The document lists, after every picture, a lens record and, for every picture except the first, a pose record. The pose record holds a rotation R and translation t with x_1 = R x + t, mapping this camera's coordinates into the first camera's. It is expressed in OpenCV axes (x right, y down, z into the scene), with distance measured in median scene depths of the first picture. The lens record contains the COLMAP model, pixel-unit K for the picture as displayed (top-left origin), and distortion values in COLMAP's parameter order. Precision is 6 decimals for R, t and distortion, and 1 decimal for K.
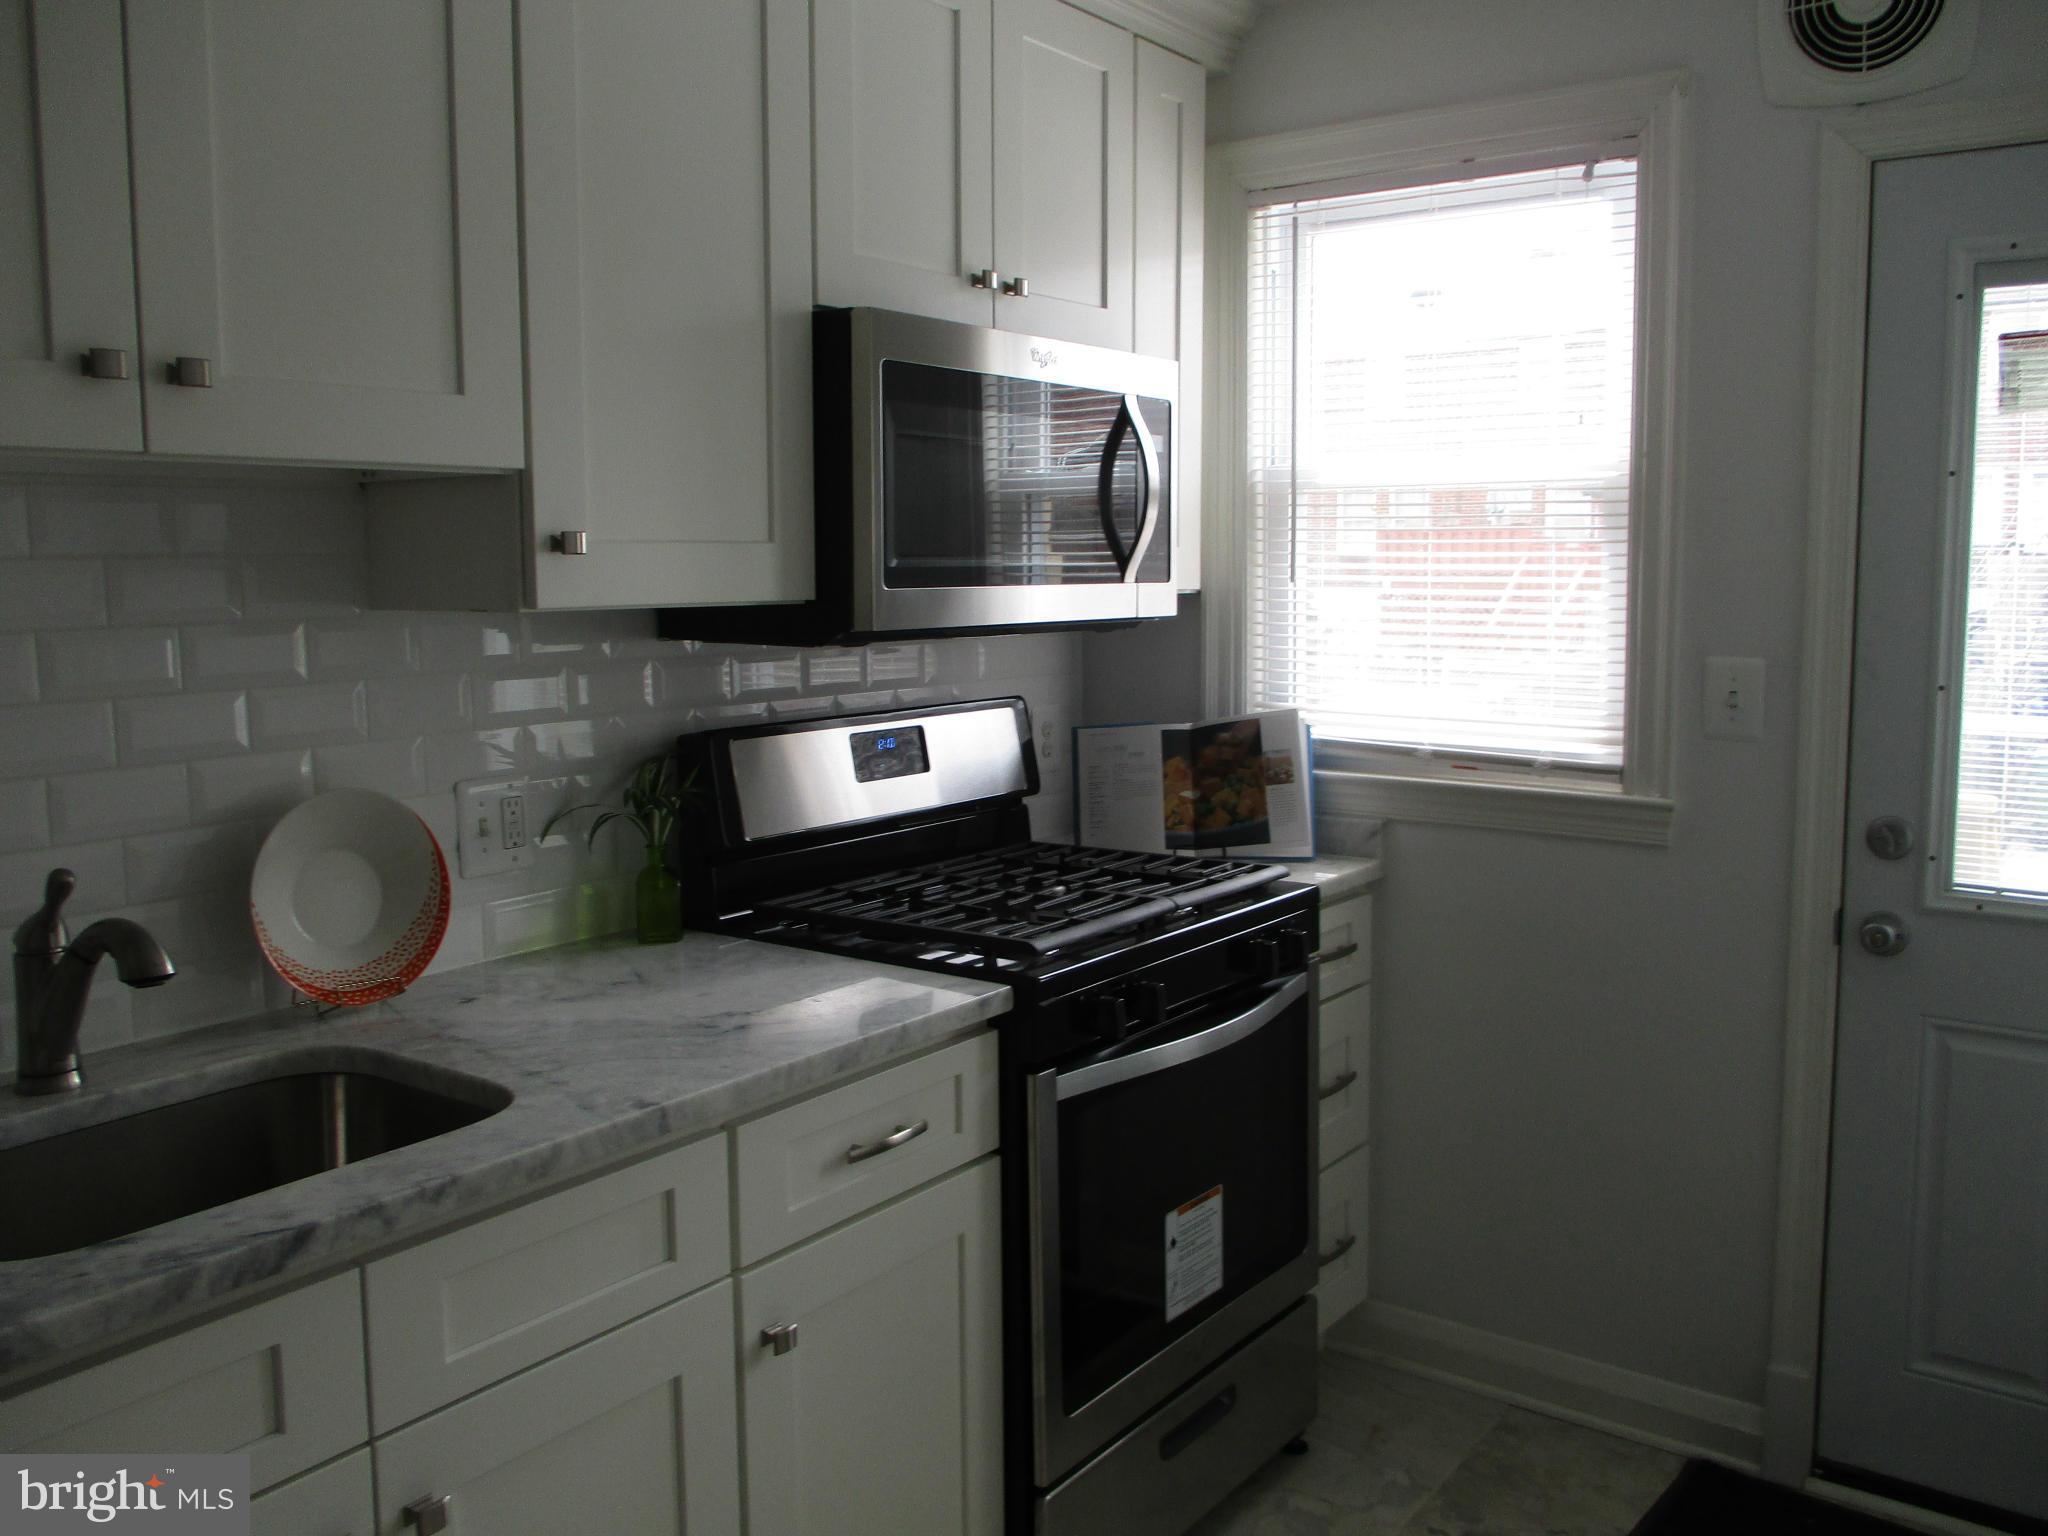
lens RADIAL K [[1719.8, 0, 1024.8], [0, 1719.8, 717.9], [0, 0, 1]] dist [-0.022613, 0.010081]
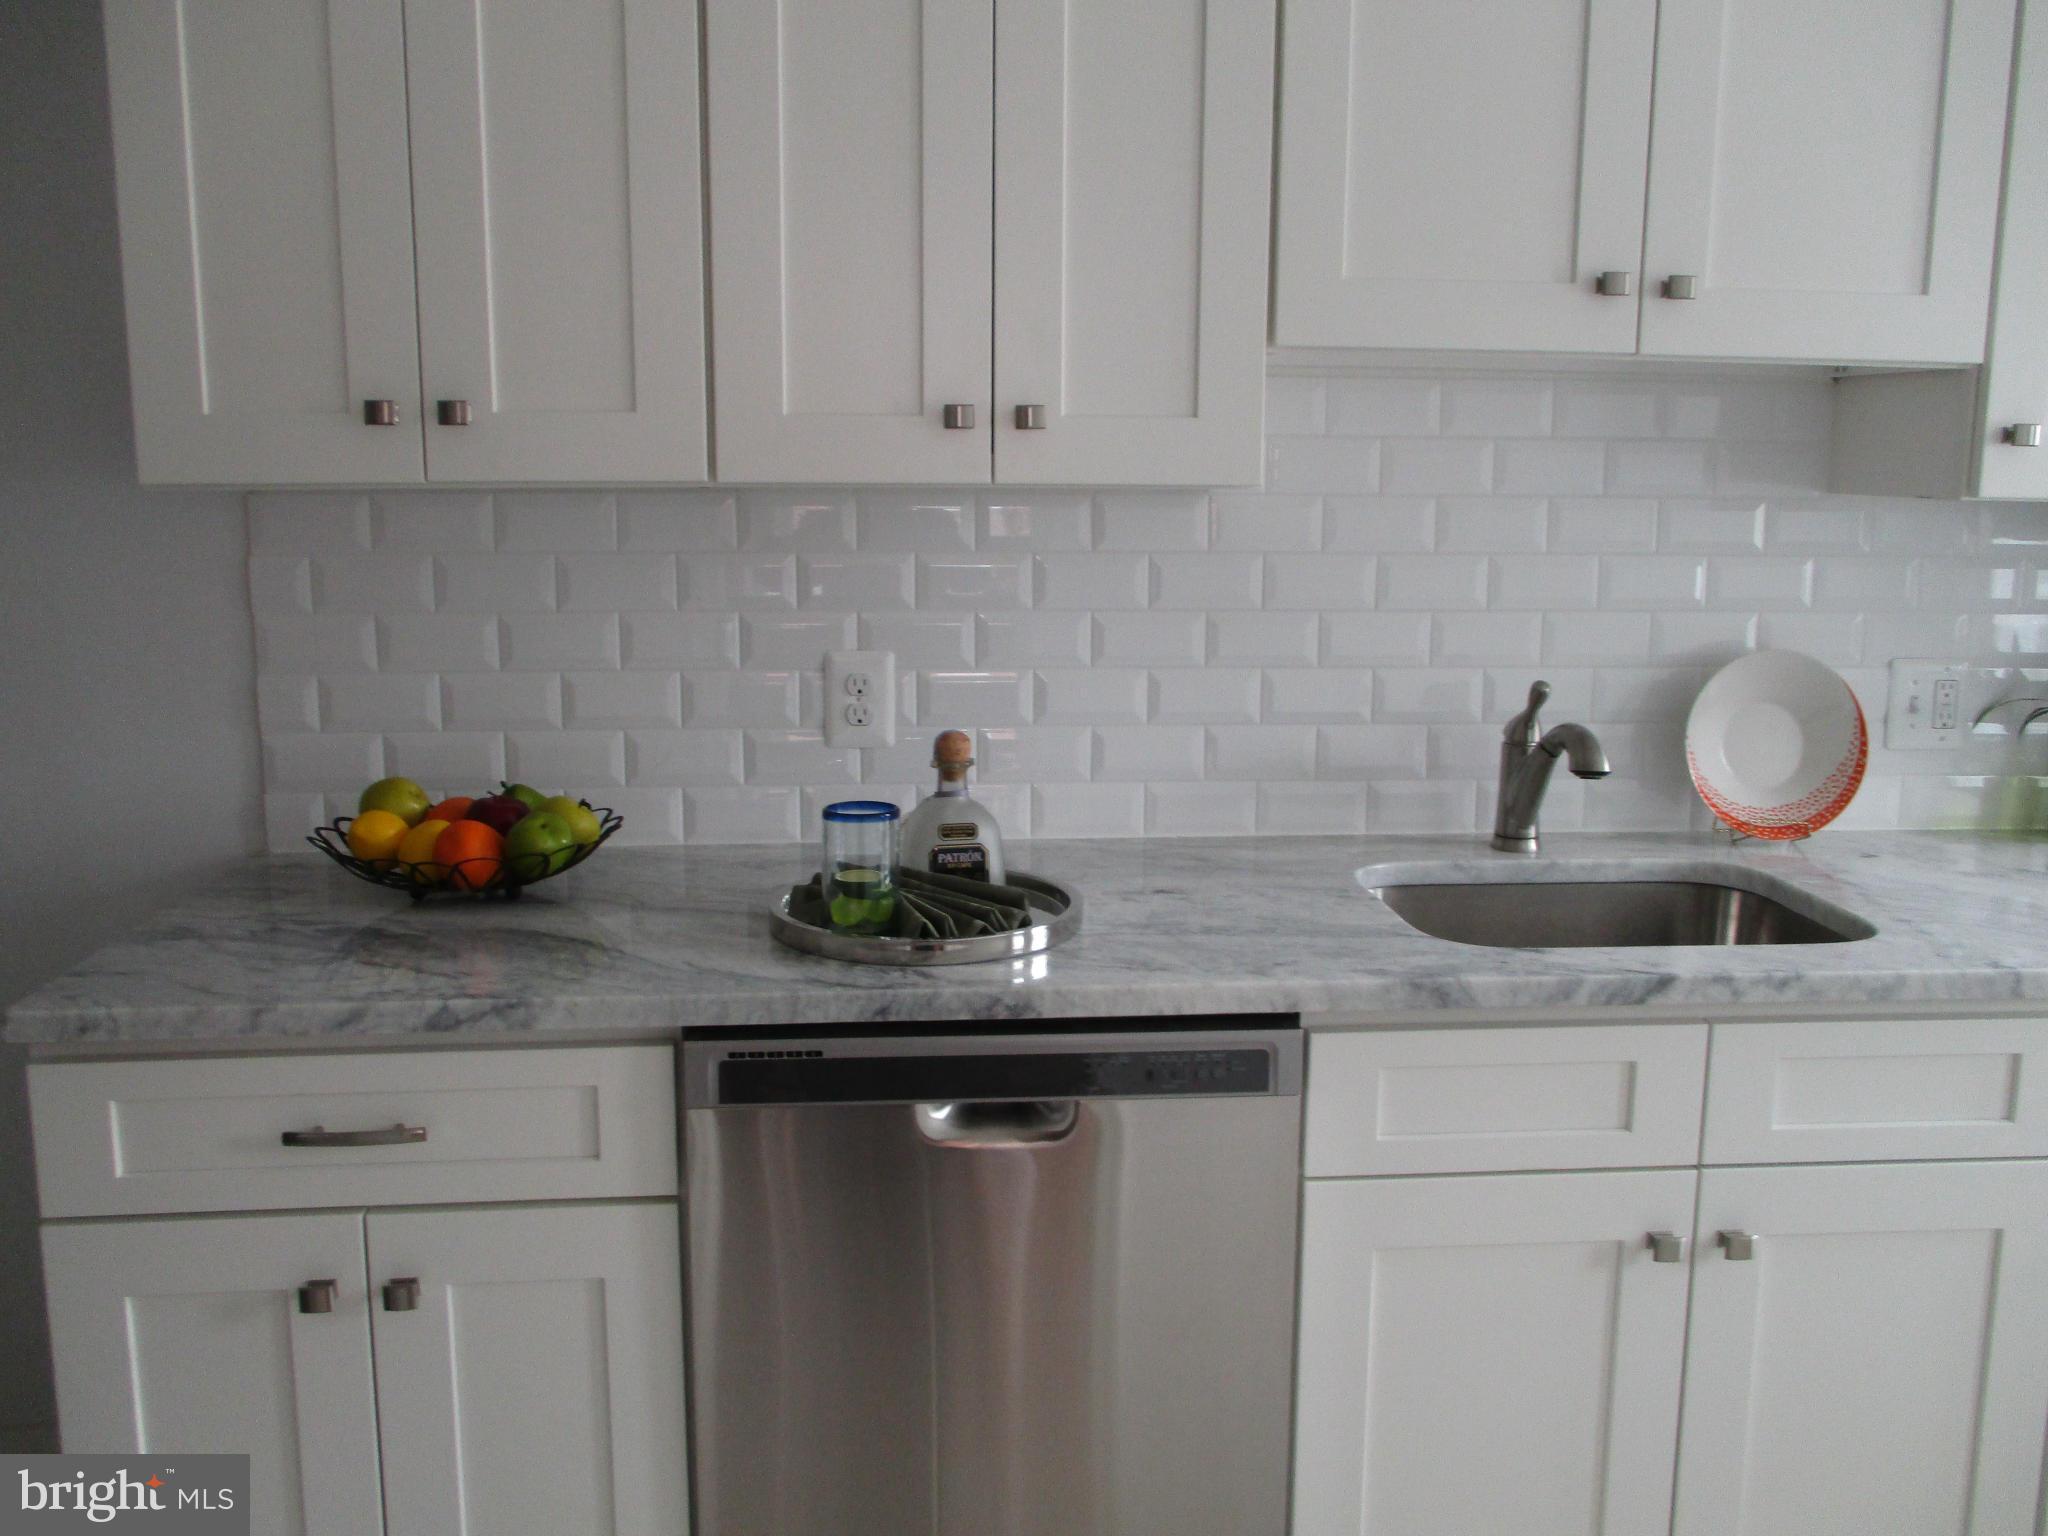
lens RADIAL K [[1719.8, 0, 1024.8], [0, 1719.8, 717.9], [0, 0, 1]] dist [-0.022613, 0.010081]
pose [[0.660770, 0.134700, -0.738403, 0.134429], [-0.091162, 0.990885, 0.099180, 0.022085], [0.745032, 0.001780, 0.667026, -0.150296]]
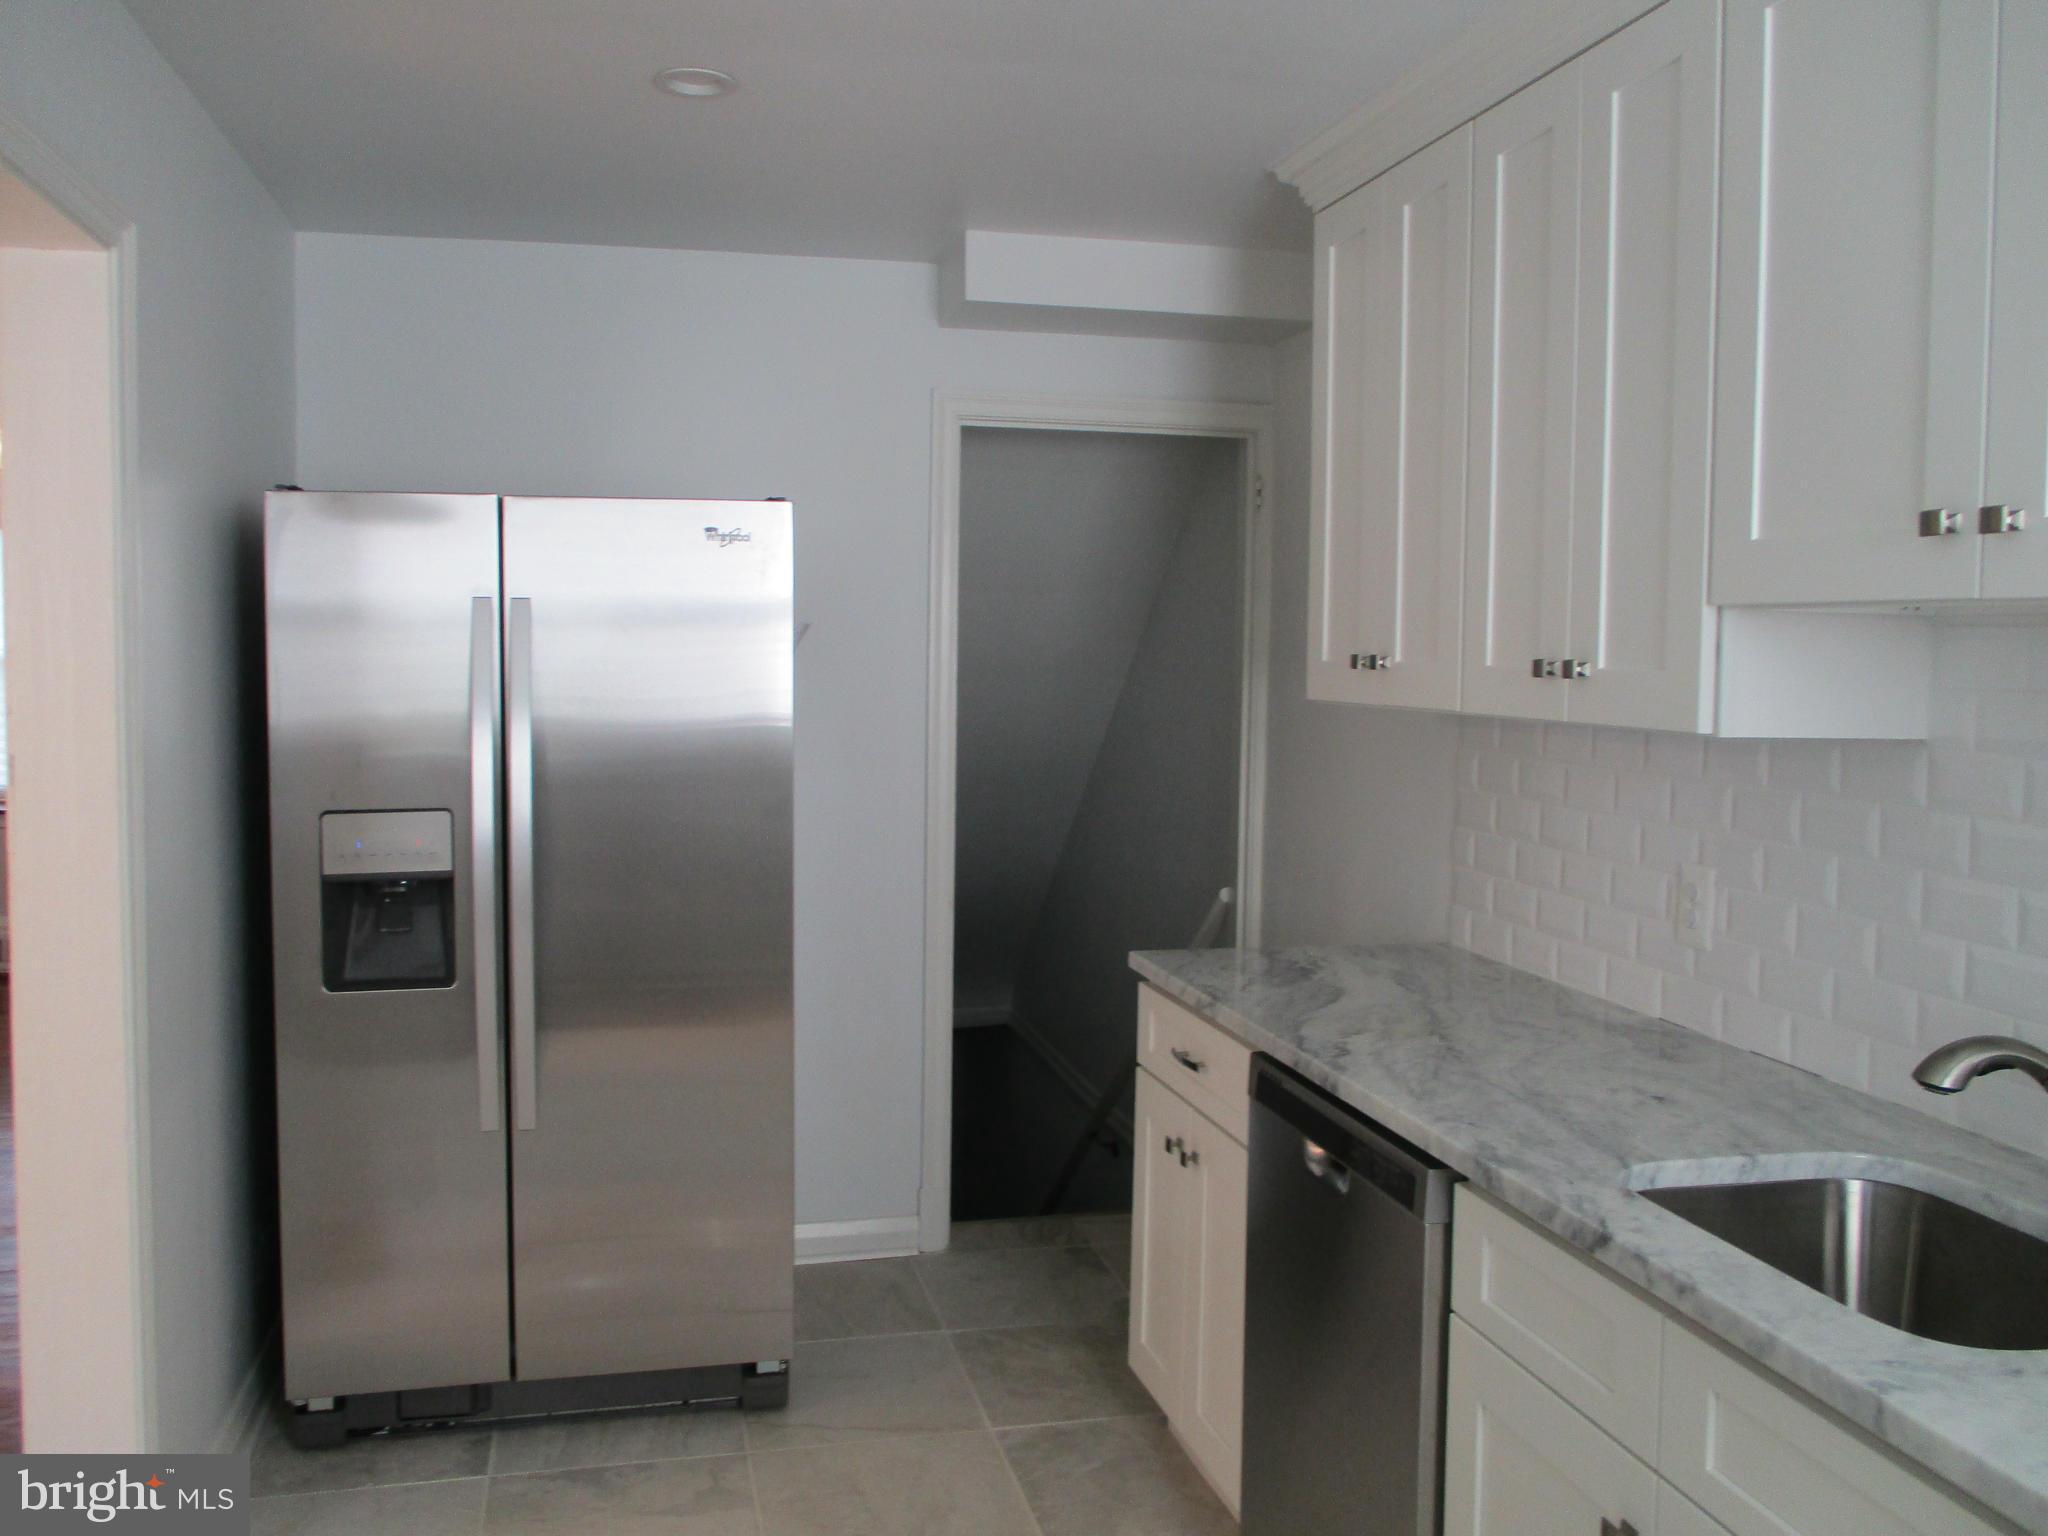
lens RADIAL K [[1719.8, 0, 1024.8], [0, 1719.8, 717.9], [0, 0, 1]] dist [-0.022613, 0.010081]
pose [[-0.639971, 0.035316, -0.767587, 0.612911], [-0.081558, 0.990178, 0.113556, -0.138185], [0.764059, 0.135275, -0.630805, 1.102176]]
